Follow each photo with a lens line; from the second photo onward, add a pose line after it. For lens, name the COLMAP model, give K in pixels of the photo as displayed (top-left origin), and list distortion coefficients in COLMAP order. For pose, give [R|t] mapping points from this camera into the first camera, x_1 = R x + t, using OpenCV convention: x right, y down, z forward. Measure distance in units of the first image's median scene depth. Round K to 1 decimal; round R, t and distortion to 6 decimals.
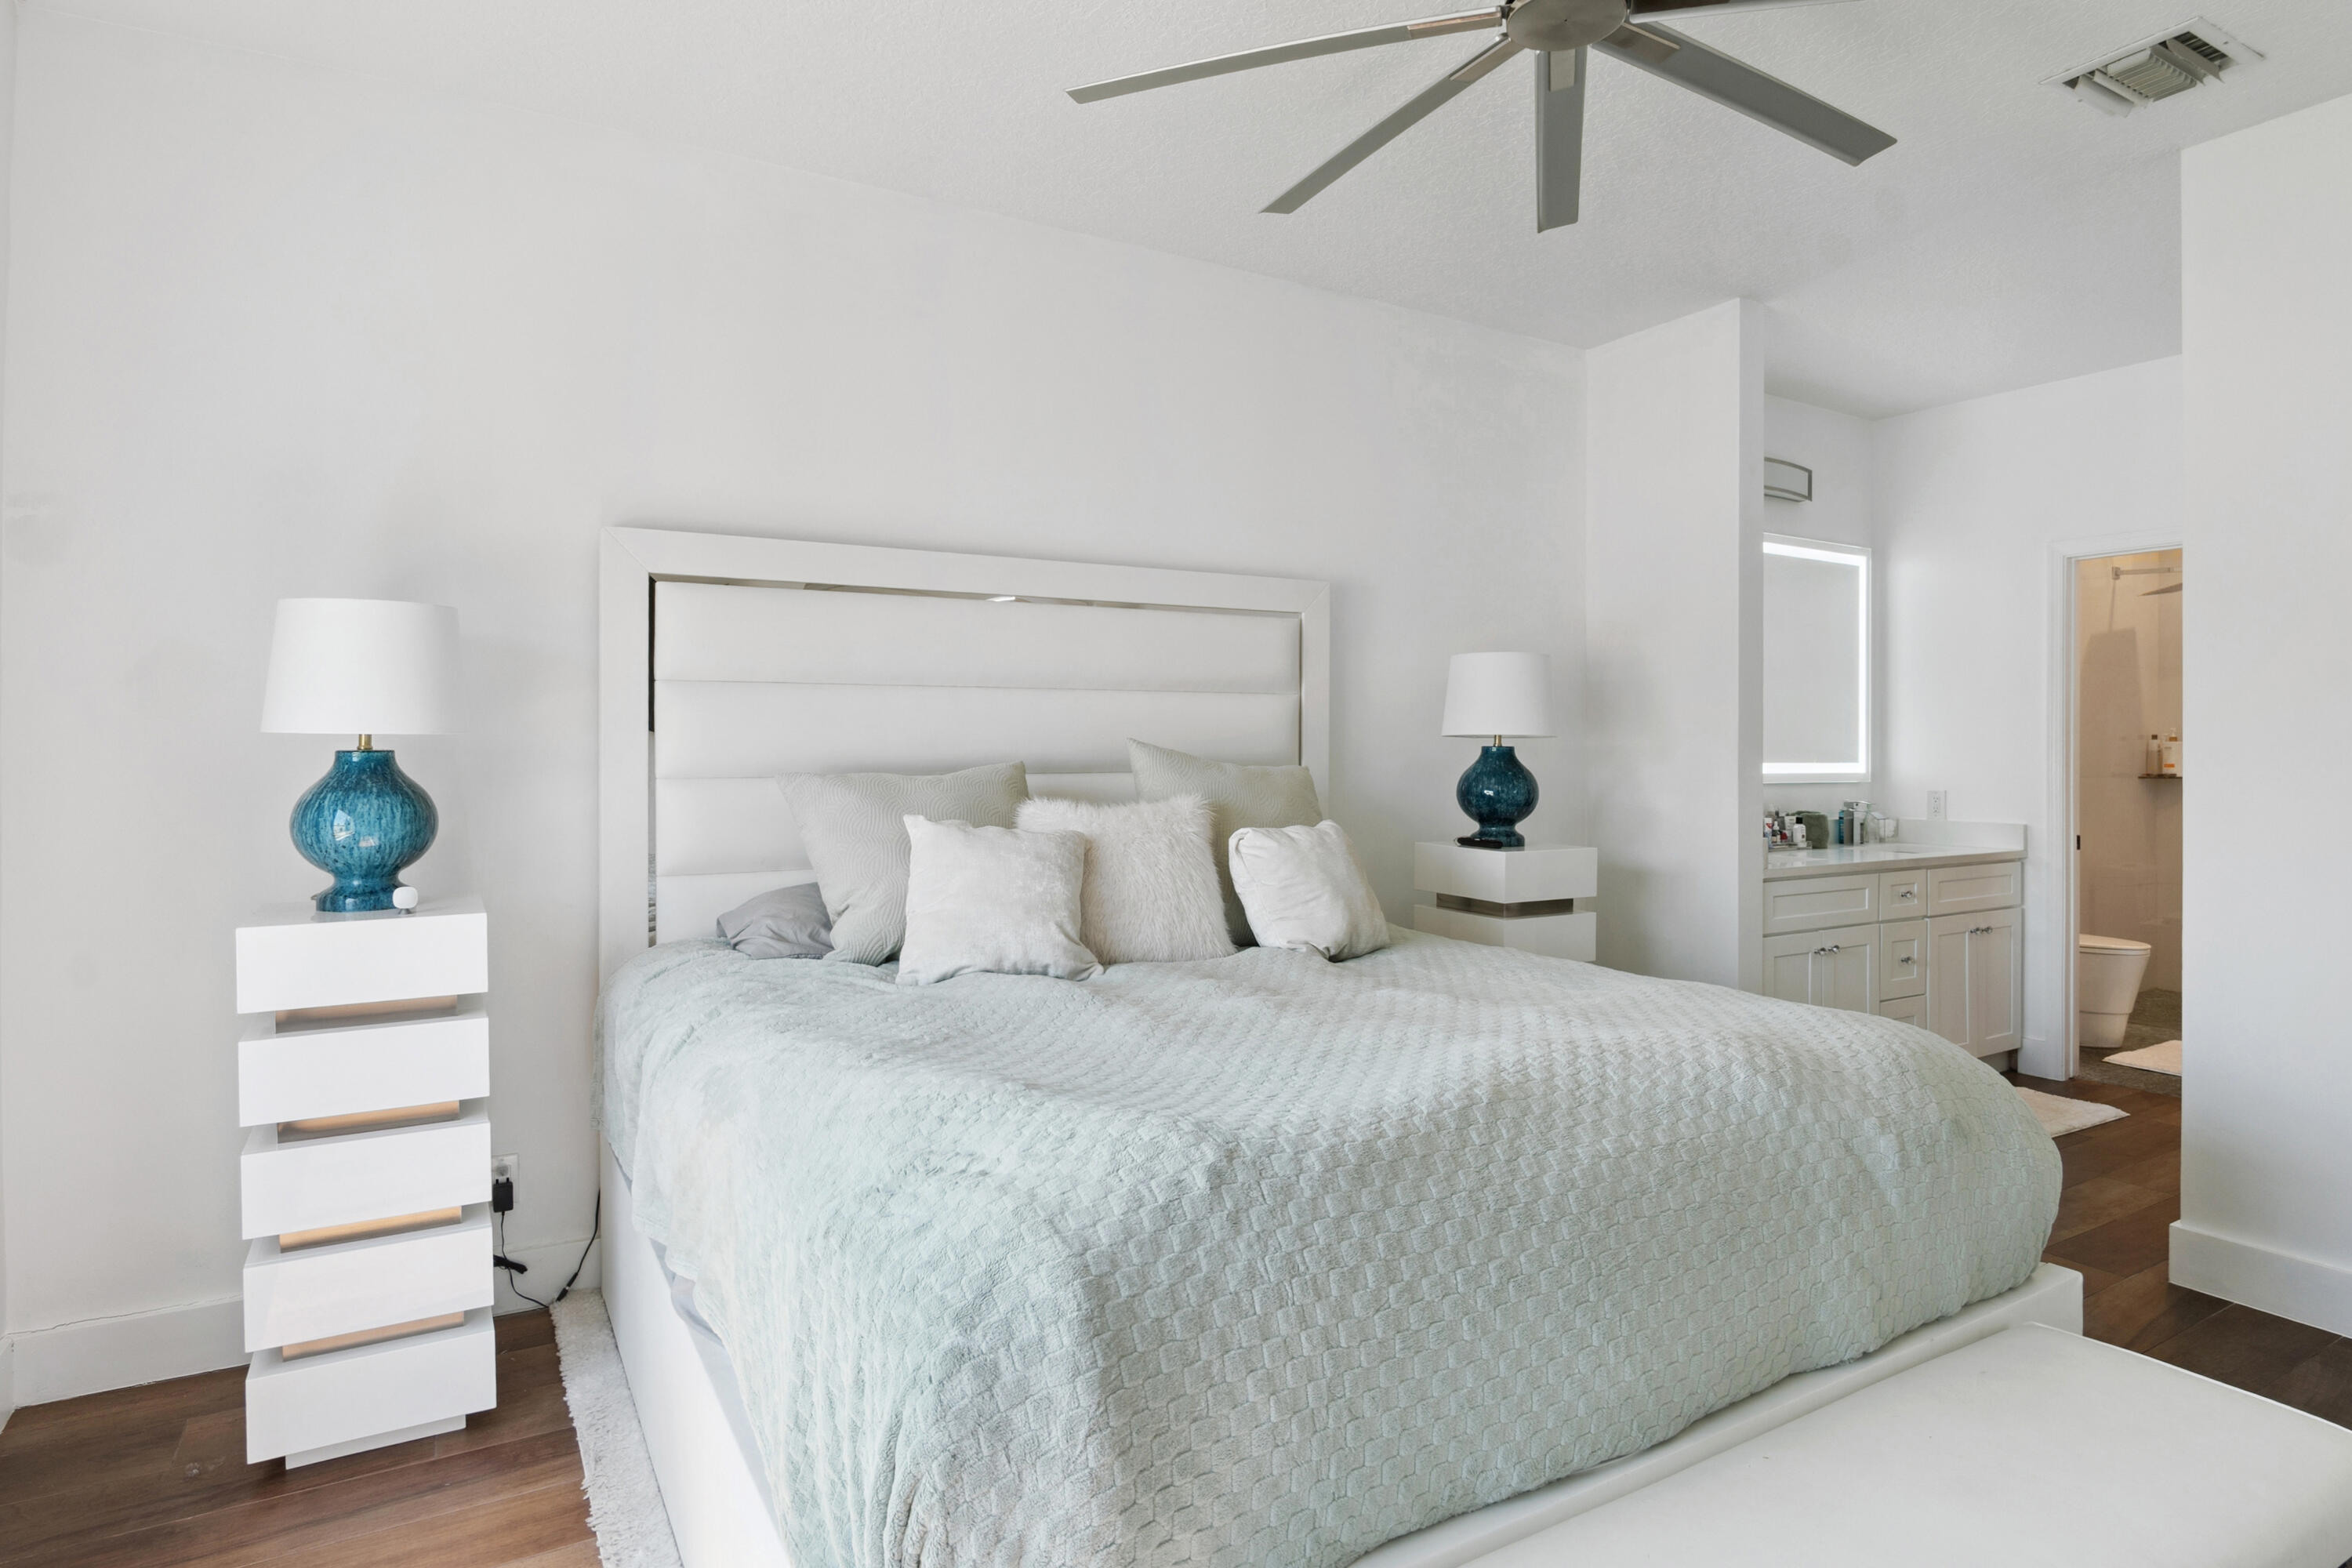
lens RADIAL K [[1255.0, 0, 1180.5], [0, 1255.0, 762.7], [0, 0, 1]] dist [-0.027370, 0.004764]
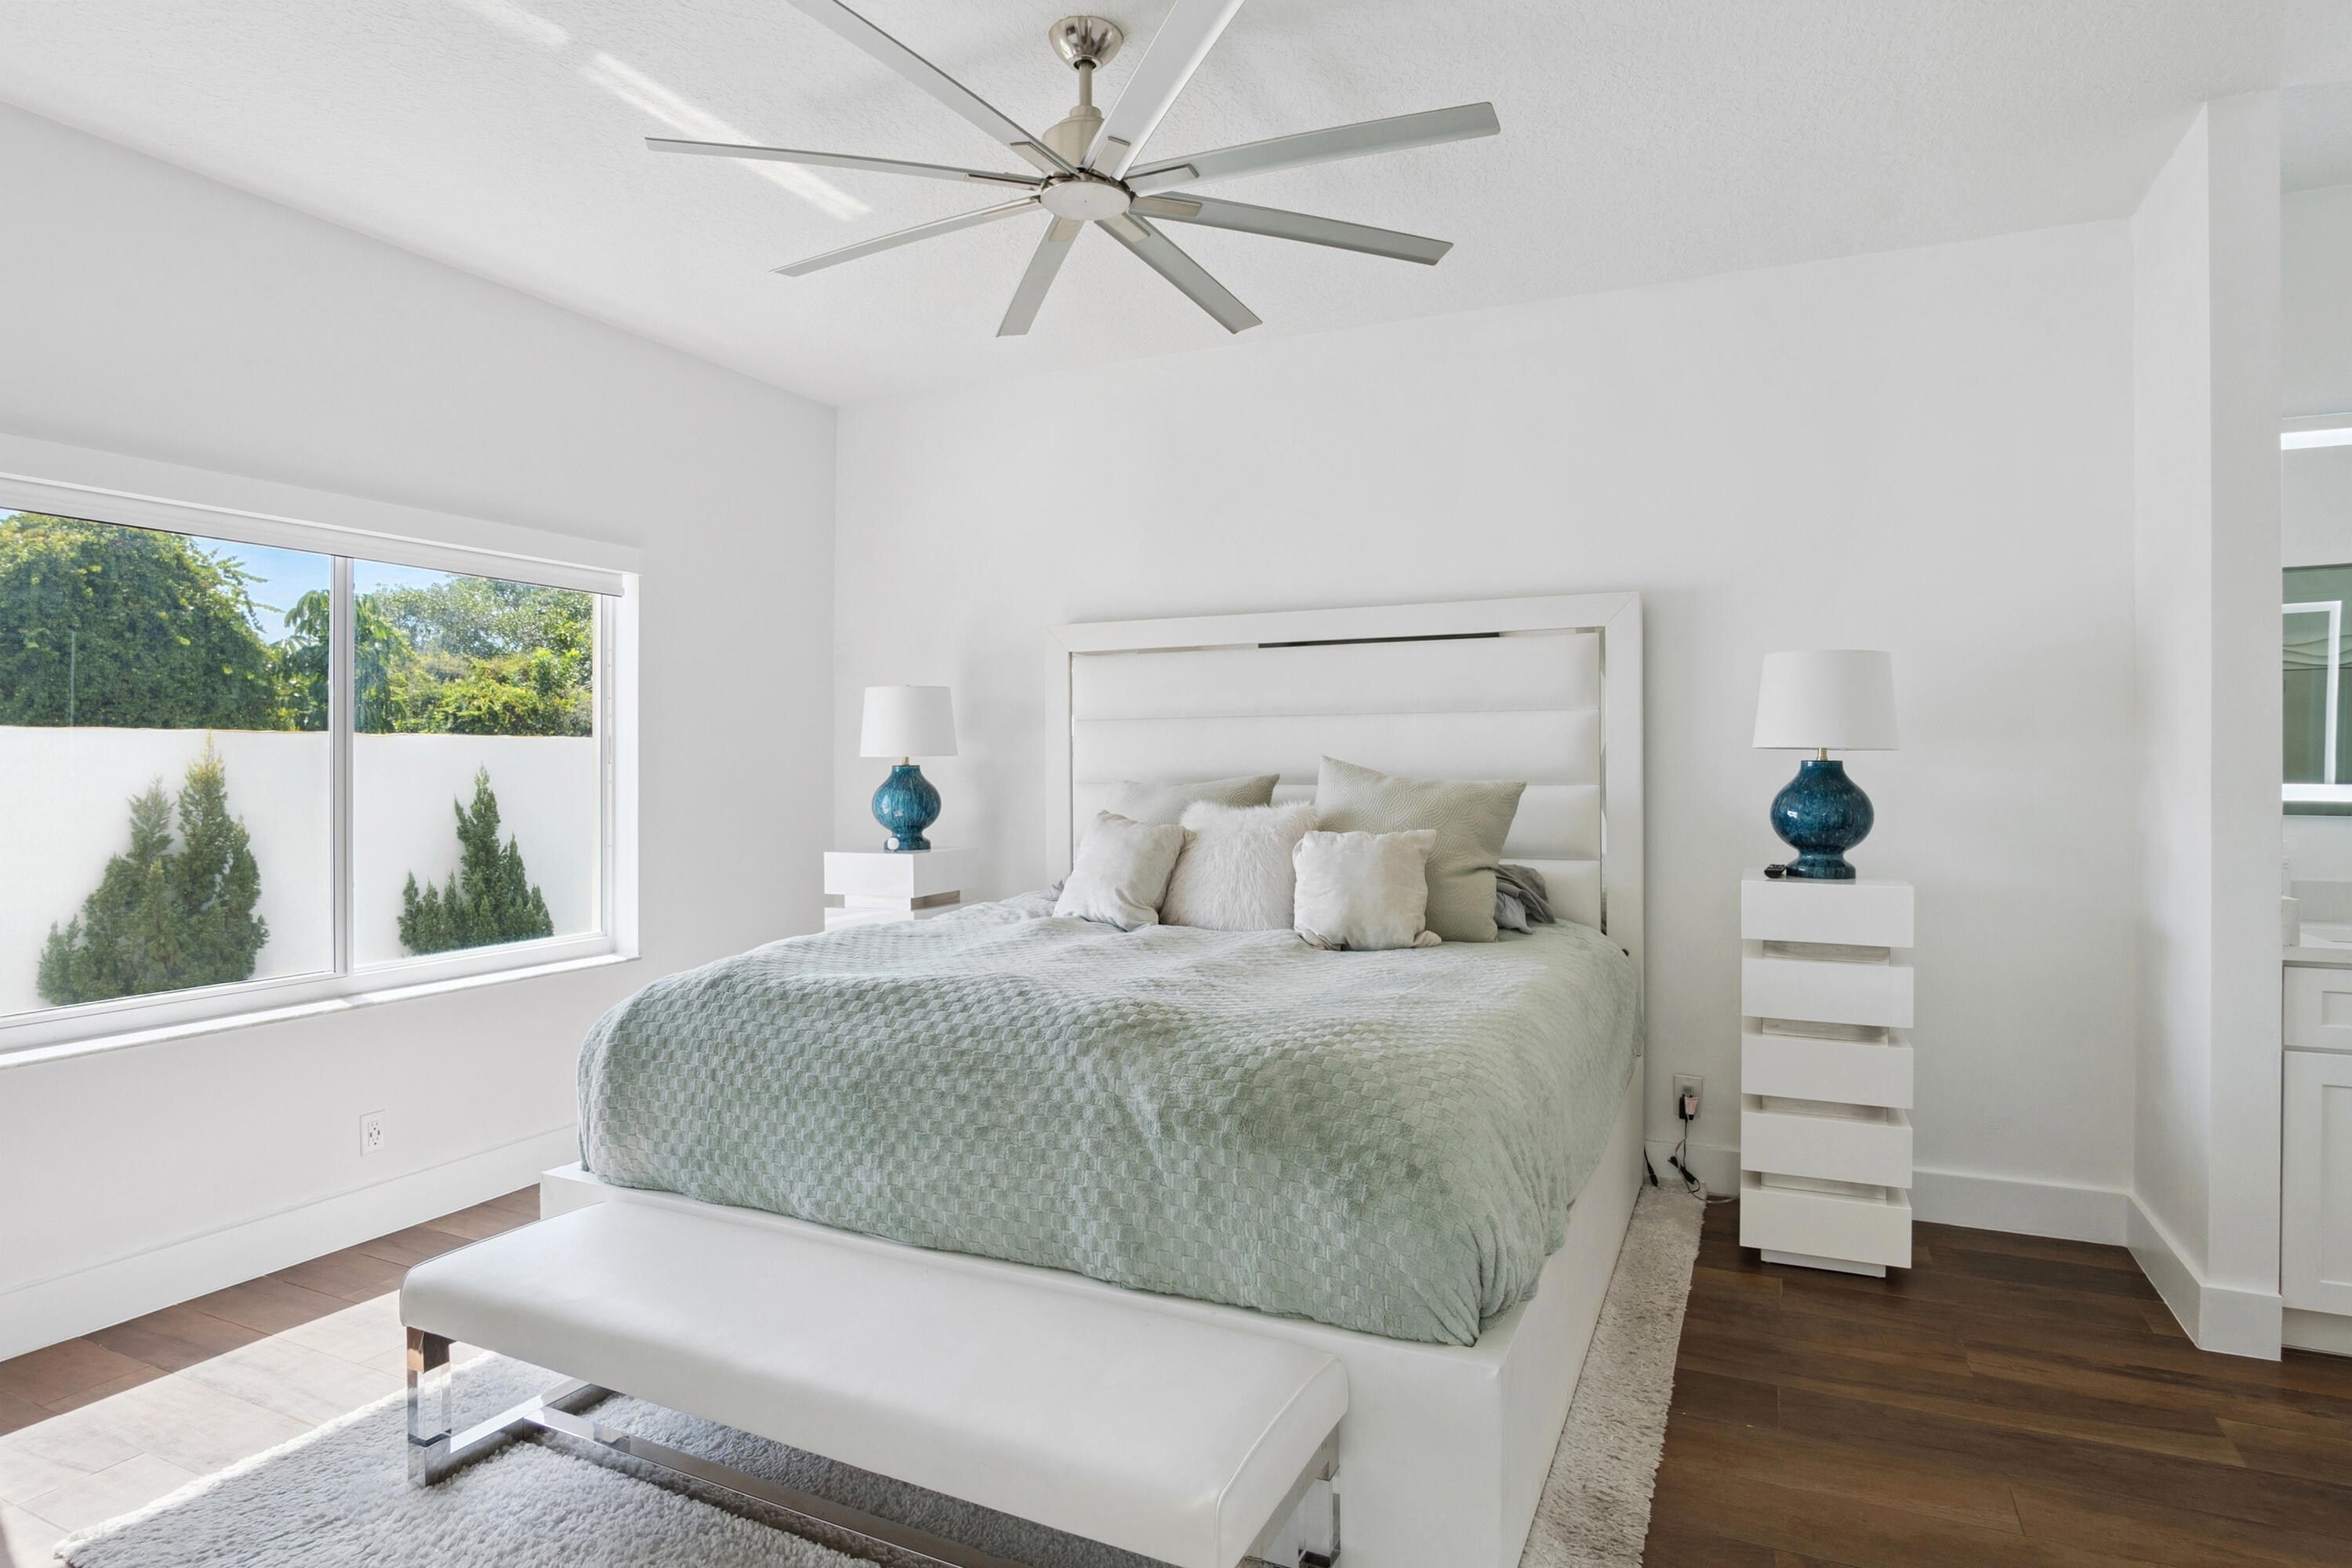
lens RADIAL K [[1255.0, 0, 1191.2], [0, 1255.0, 761.5], [0, 0, 1]] dist [-0.027370, 0.004764]
pose [[0.574976, 0.000329, -0.818170, 0.975614], [-0.005165, 0.999981, -0.003227, -0.009999], [0.818154, 0.006082, 0.574967, 0.224772]]
